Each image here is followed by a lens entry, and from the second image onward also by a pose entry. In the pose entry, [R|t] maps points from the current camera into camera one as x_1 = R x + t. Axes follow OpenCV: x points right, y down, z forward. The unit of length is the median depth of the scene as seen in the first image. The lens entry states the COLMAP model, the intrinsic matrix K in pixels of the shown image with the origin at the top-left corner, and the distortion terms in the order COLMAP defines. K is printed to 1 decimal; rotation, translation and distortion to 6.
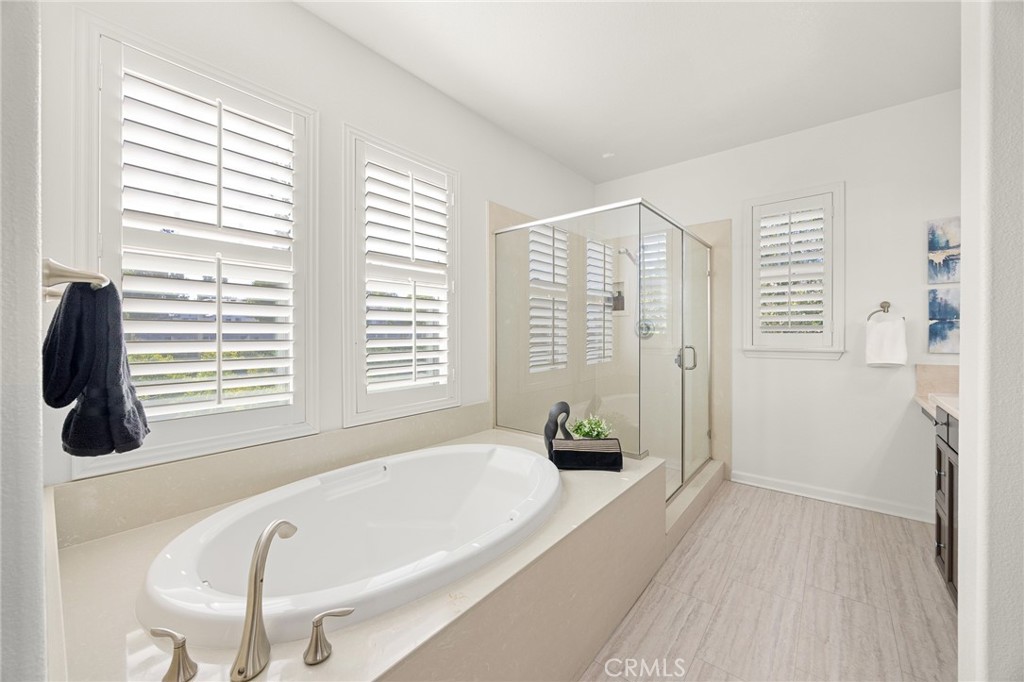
lens RADIAL K [[389.2, 0, 513.2], [0, 389.2, 334.8], [0, 0, 1]] dist [-0.002743, -0.000591]
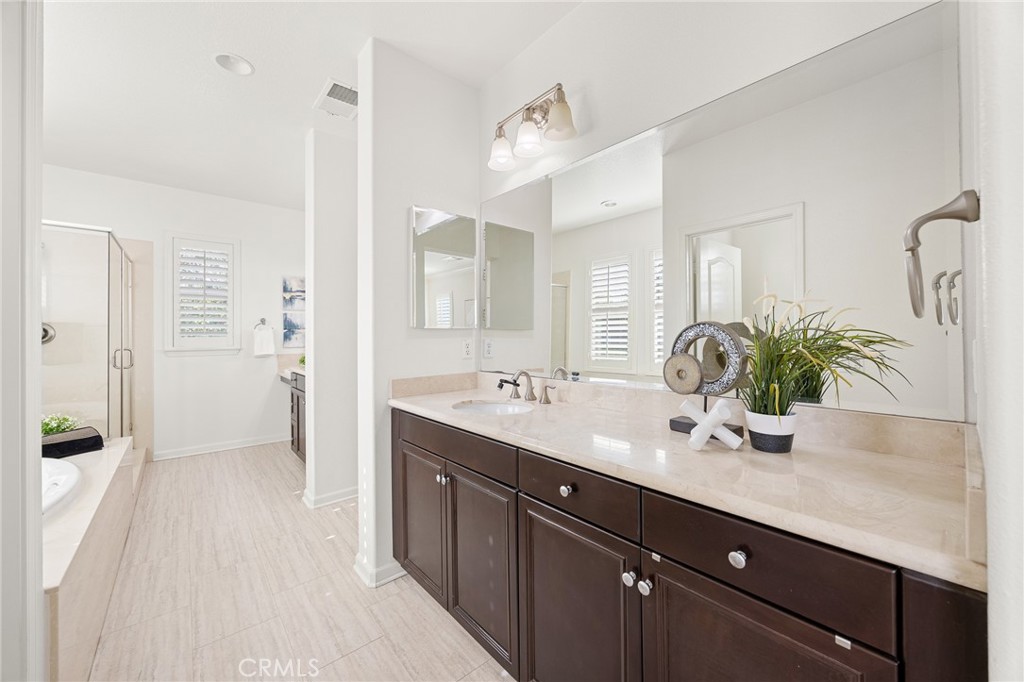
lens RADIAL K [[389.2, 0, 513.2], [0, 389.2, 334.8], [0, 0, 1]] dist [-0.002743, -0.000591]
pose [[0.175724, 0.001863, 0.984438, -0.560479], [0.008982, 0.999954, -0.003495, 0.002654], [-0.984398, 0.009456, 0.175700, -0.401447]]
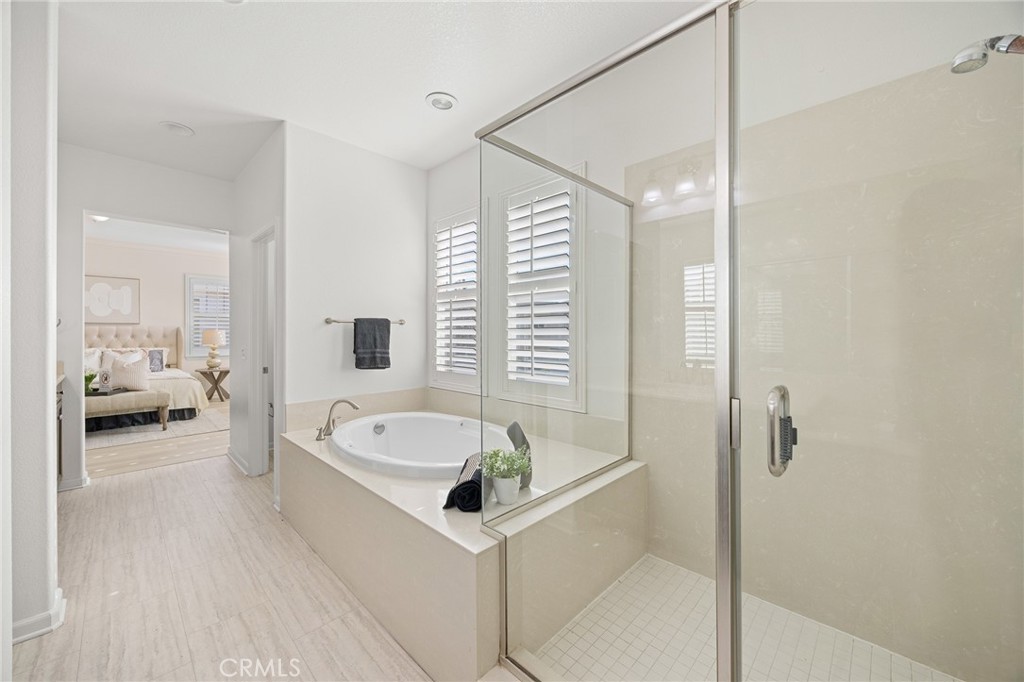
lens RADIAL K [[389.2, 0, 513.2], [0, 389.2, 334.8], [0, 0, 1]] dist [-0.002743, -0.000591]
pose [[-0.088393, -0.001305, -0.996085, 0.834892], [-0.007449, 0.999972, -0.000649, -0.004477], [0.996058, 0.007362, -0.088400, 0.953207]]
